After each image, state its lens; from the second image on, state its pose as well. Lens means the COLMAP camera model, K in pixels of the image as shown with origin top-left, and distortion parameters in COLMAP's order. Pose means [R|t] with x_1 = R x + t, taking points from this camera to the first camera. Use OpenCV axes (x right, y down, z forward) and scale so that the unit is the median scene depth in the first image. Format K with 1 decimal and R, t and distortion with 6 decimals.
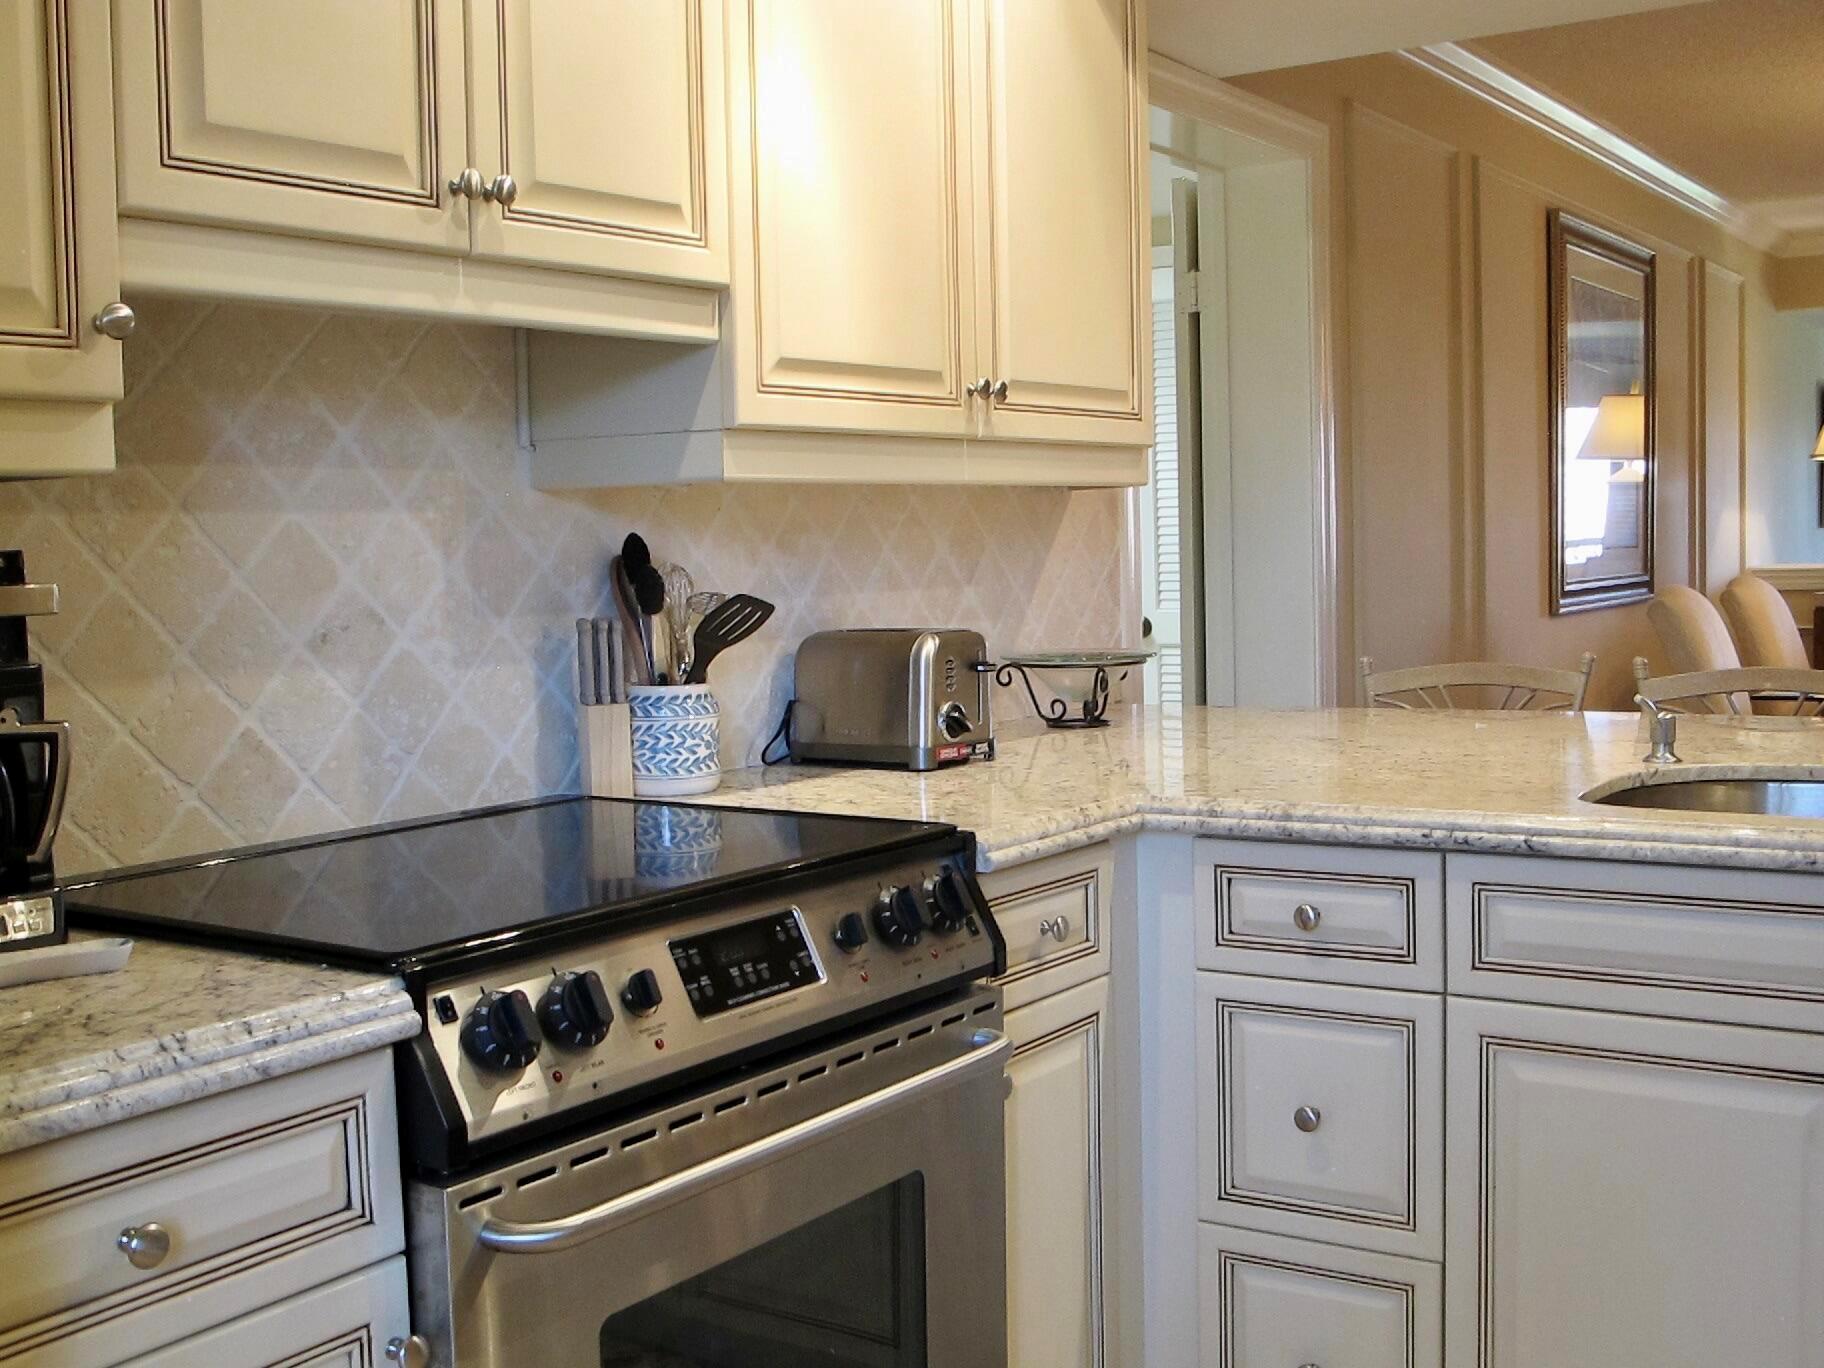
lens RADIAL K [[2021.8, 0, 903.1], [0, 2021.8, 676.0], [0, 0, 1]] dist [-0.071665, 0.000000]
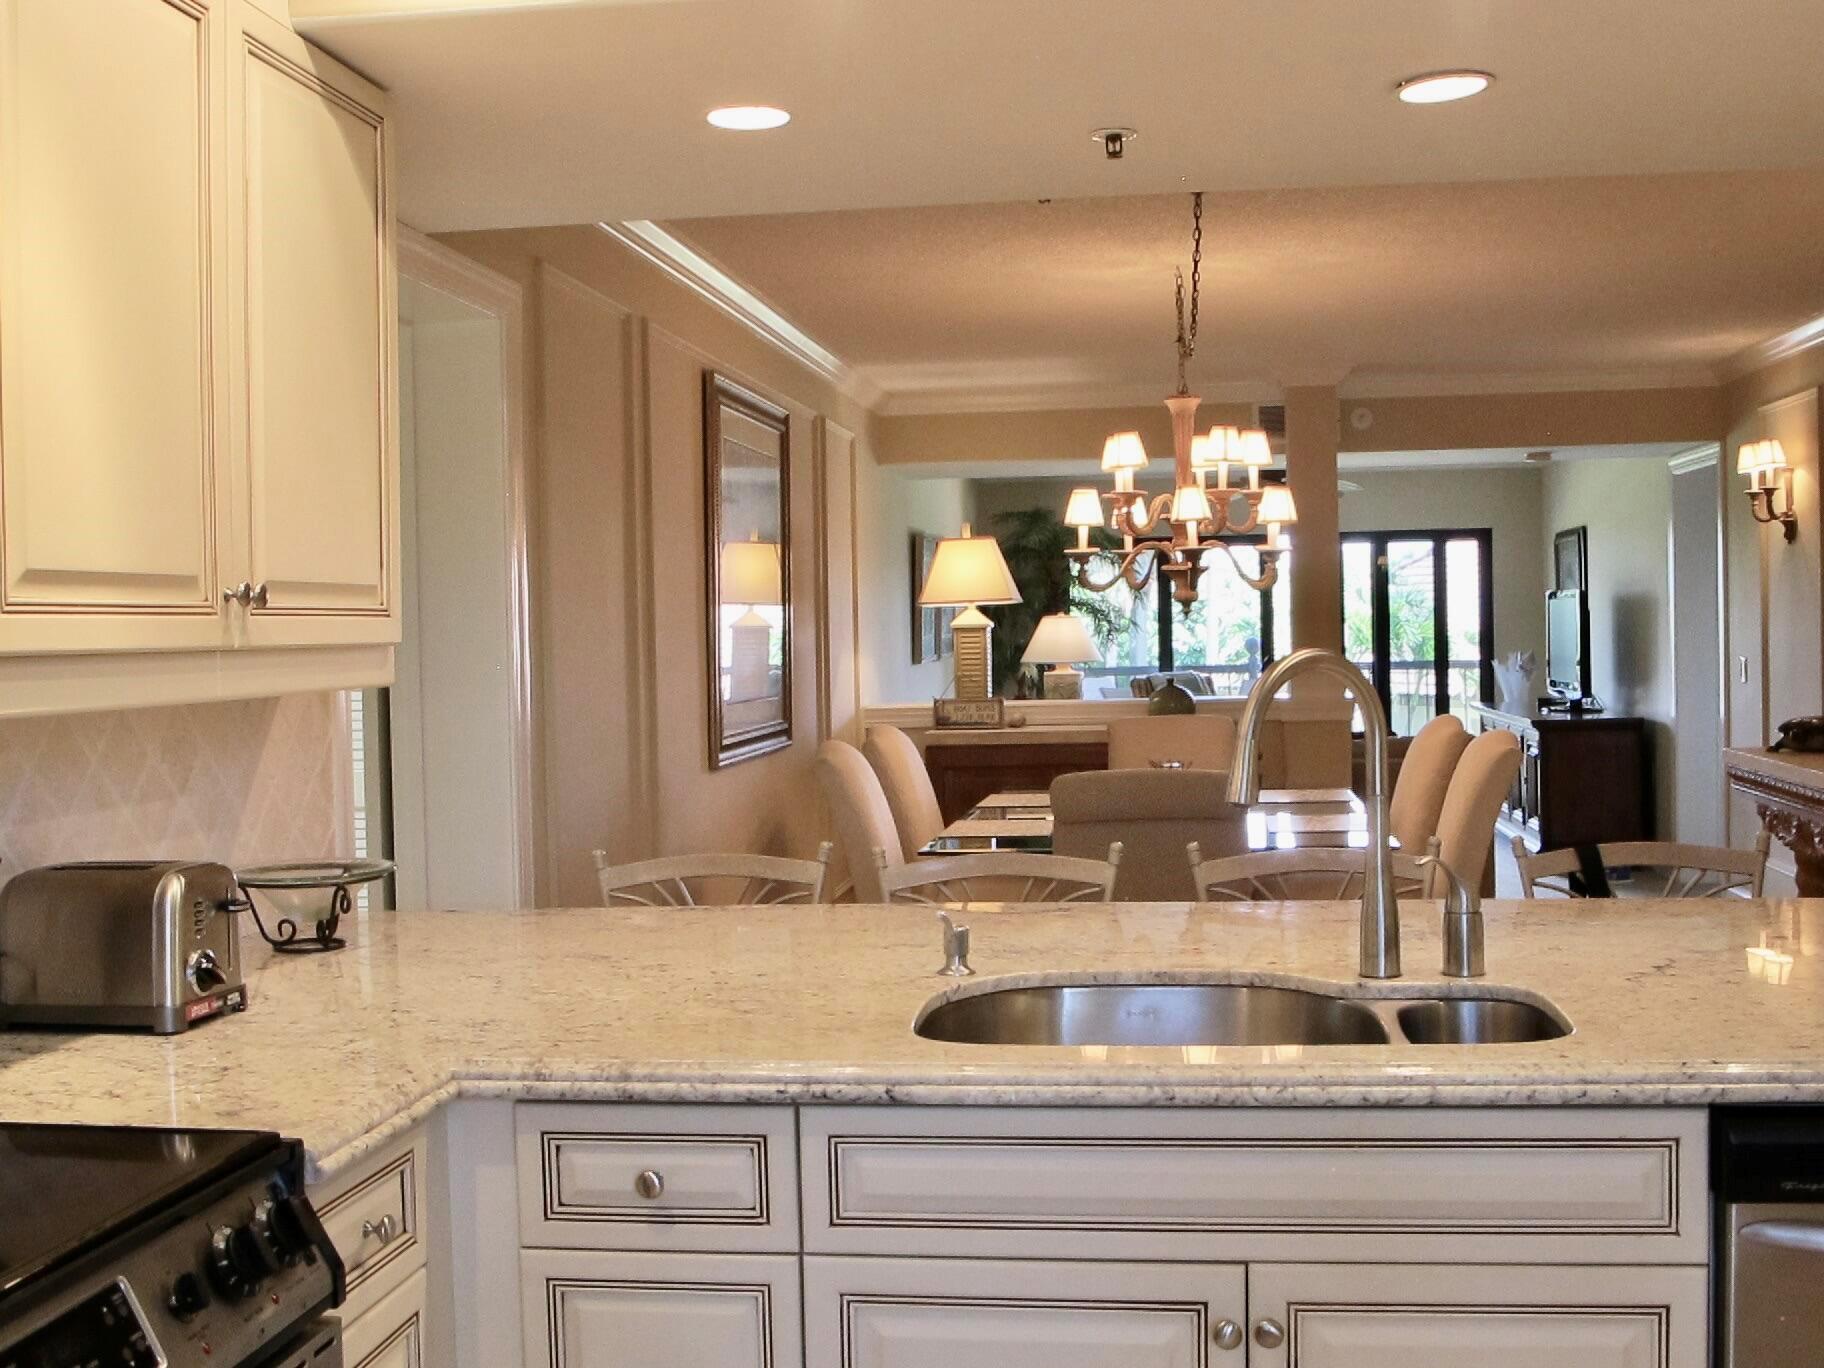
lens RADIAL K [[2021.8, 0, 917.7], [0, 2021.8, 691.1], [0, 0, 1]] dist [-0.071665, 0.000000]
pose [[0.893445, -0.007354, 0.449113, -0.097235], [0.028469, 0.998783, -0.040282, -0.062075], [-0.448270, 0.048776, 0.892566, 0.104931]]
